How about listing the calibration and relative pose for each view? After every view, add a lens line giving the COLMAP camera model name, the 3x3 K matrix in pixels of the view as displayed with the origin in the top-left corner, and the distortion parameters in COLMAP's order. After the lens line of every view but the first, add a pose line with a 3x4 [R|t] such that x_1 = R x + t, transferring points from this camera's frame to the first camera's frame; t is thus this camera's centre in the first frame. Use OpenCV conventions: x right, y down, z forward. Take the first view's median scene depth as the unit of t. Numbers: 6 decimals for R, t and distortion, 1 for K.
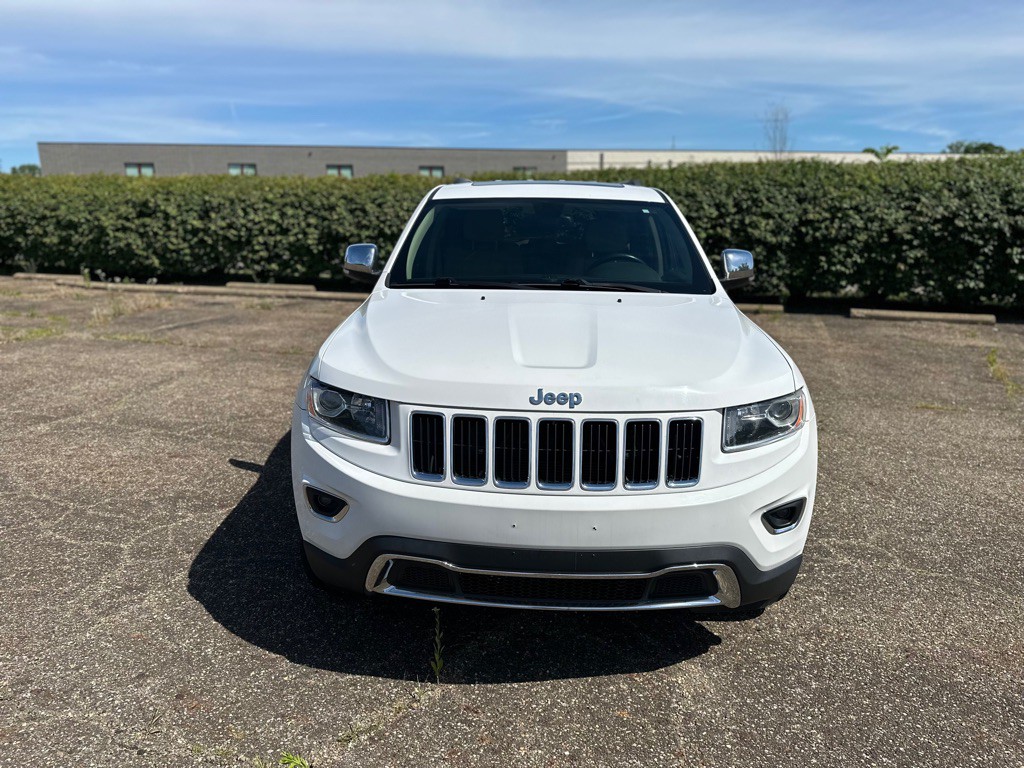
lens RADIAL K [[728.2, 0, 509.3], [0, 728.2, 371.5], [0, 0, 1]] dist [0.008293, -0.005652]
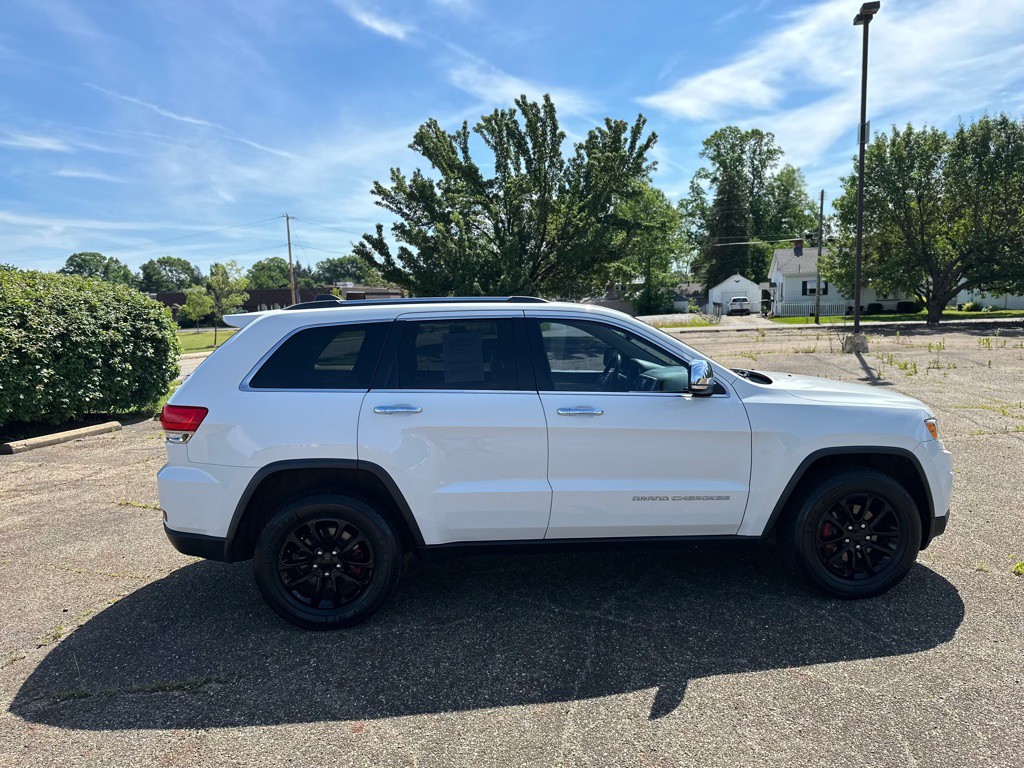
lens RADIAL K [[713.6, 0, 507.6], [0, 713.6, 413.3], [0, 0, 1]] dist [0.032649, -0.052437]
pose [[-0.112531, -0.142837, 0.983328, -1.221865], [0.235210, 0.957660, 0.166026, -0.357379], [-0.965408, 0.249971, -0.074170, 1.401438]]
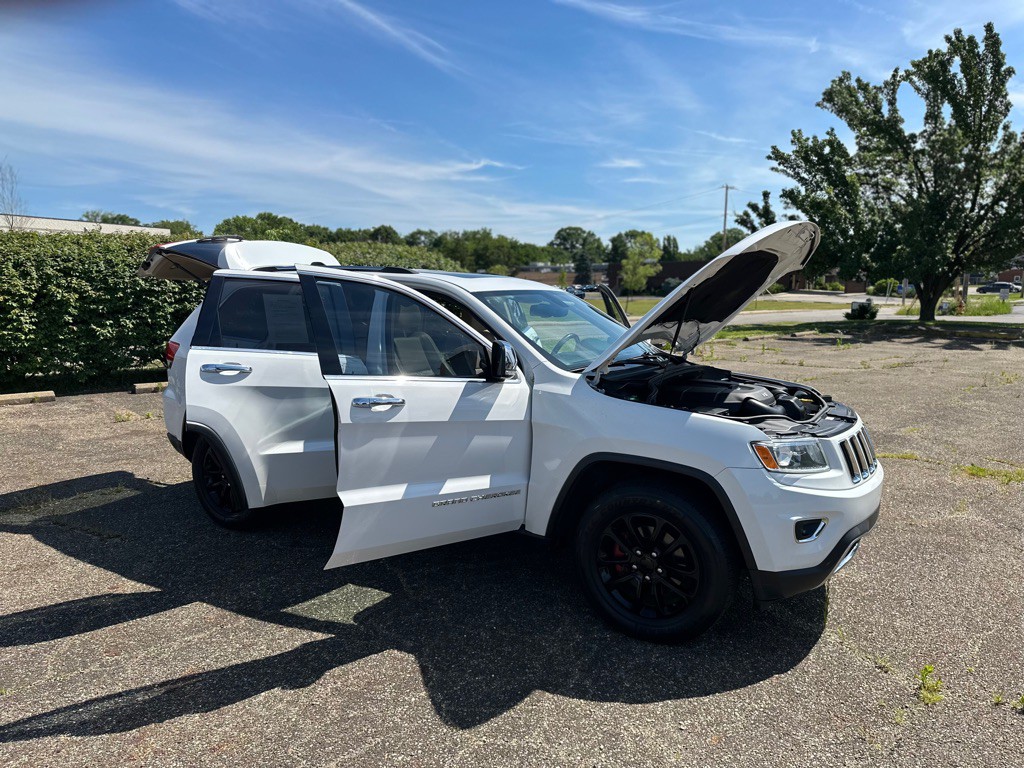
lens RADIAL K [[719.3, 0, 513.5], [0, 719.3, 387.0], [0, 0, 1]] dist [0.035313, -0.047988]
pose [[0.474957, -0.121592, 0.871568, -1.051750], [0.179382, 0.982991, 0.039384, -0.140270], [-0.861533, 0.137638, 0.488690, 0.511761]]
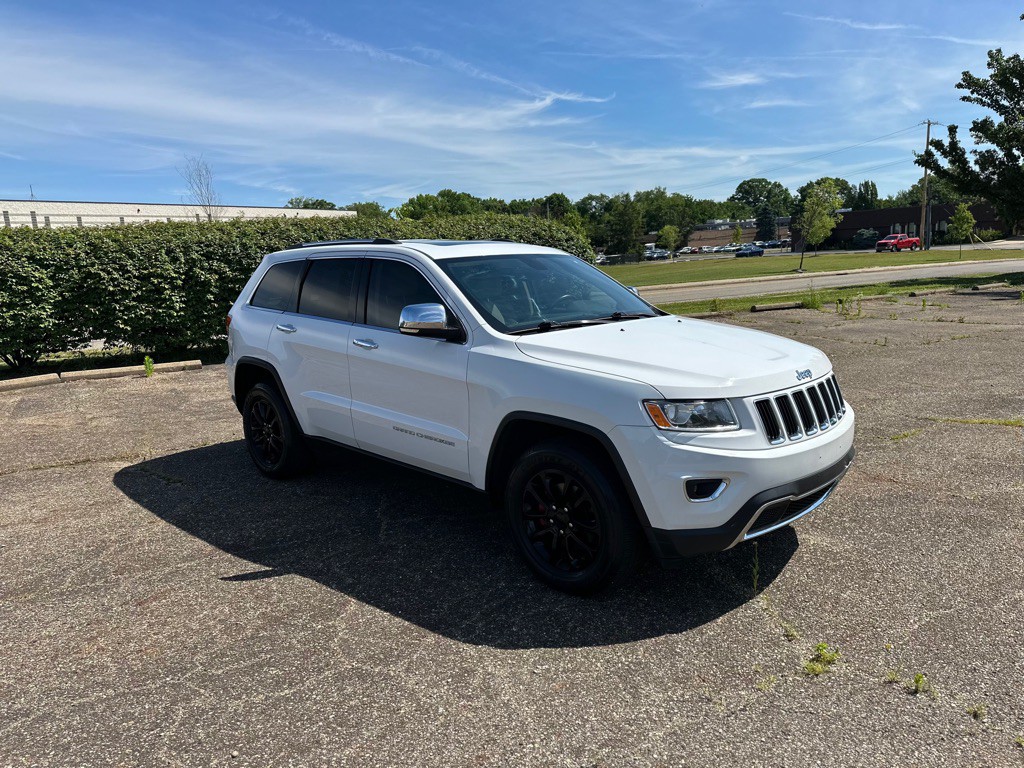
lens RADIAL K [[728.2, 0, 509.3], [0, 728.2, 371.5], [0, 0, 1]] dist [0.008293, -0.005652]
pose [[0.673731, -0.147913, 0.724023, -0.913761], [0.196687, 0.980315, 0.017247, -0.073925], [-0.712321, 0.130786, 0.689561, 0.216701]]
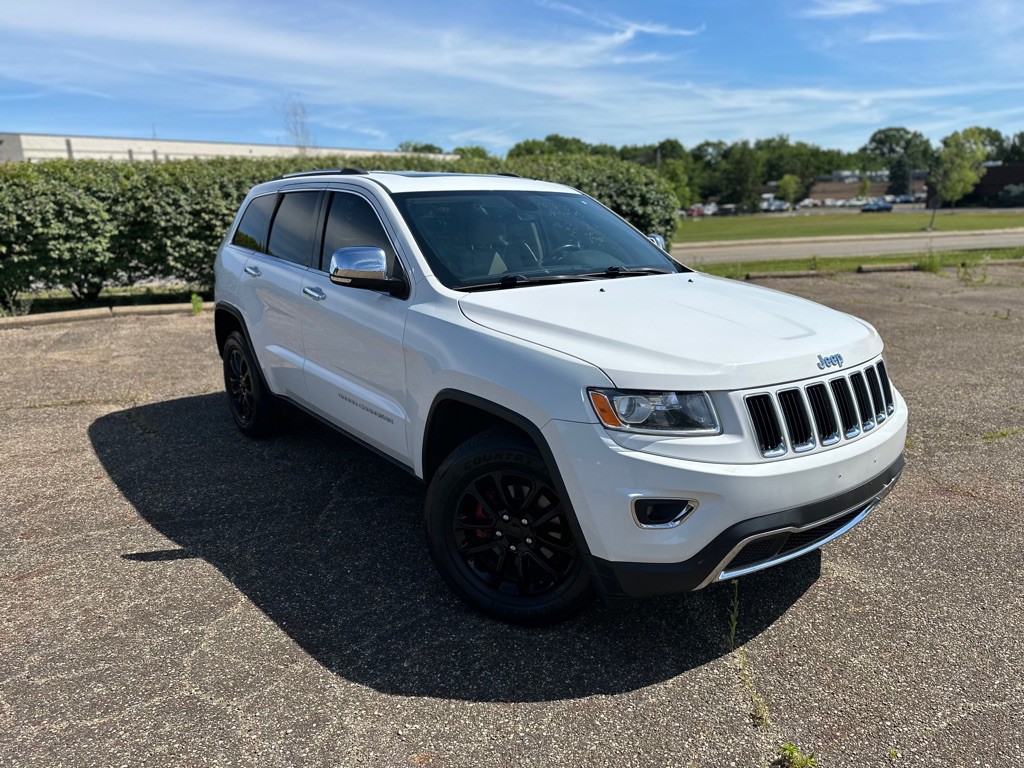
lens RADIAL K [[723.4, 0, 510.1], [0, 723.4, 384.6], [0, 0, 1]] dist [0.007674, -0.010825]
pose [[0.774737, -0.166729, 0.609905, -0.629378], [0.150064, 0.985532, 0.078792, -0.057116], [-0.614218, 0.030482, 0.788548, 0.240985]]
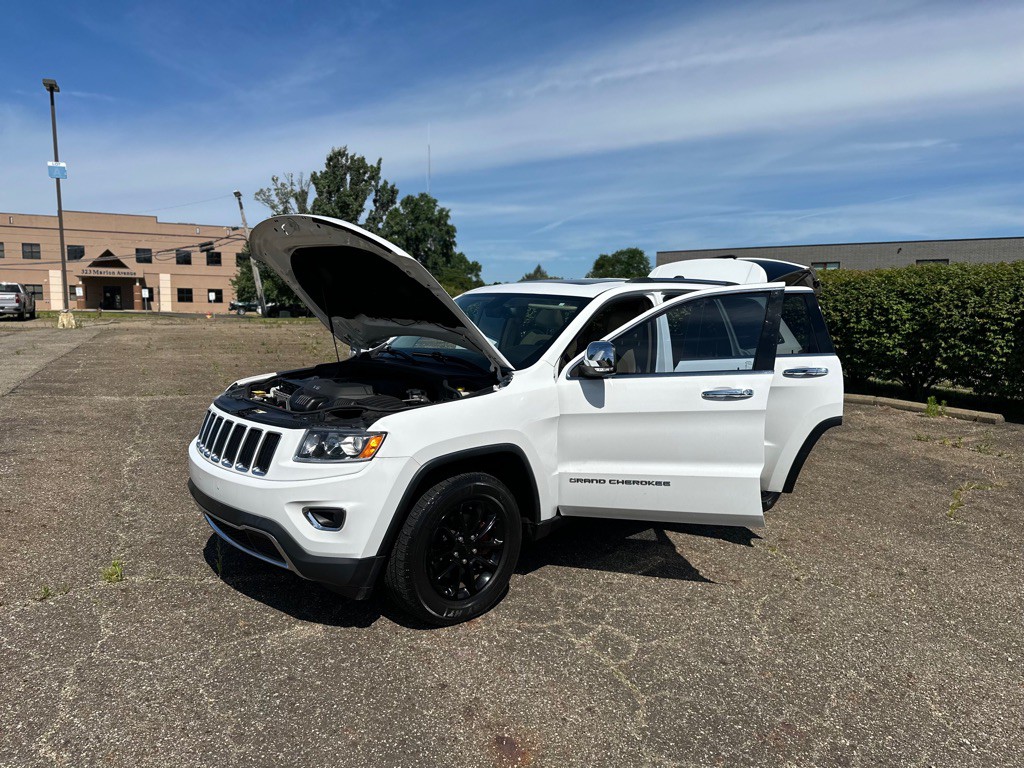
lens RADIAL K [[719.3, 0, 513.5], [0, 719.3, 387.0], [0, 0, 1]] dist [0.035313, -0.047988]
pose [[0.698374, 0.090135, -0.710035, 0.951791], [-0.166179, 0.985349, -0.038365, -0.030270], [0.696174, 0.144786, 0.703121, 0.158529]]
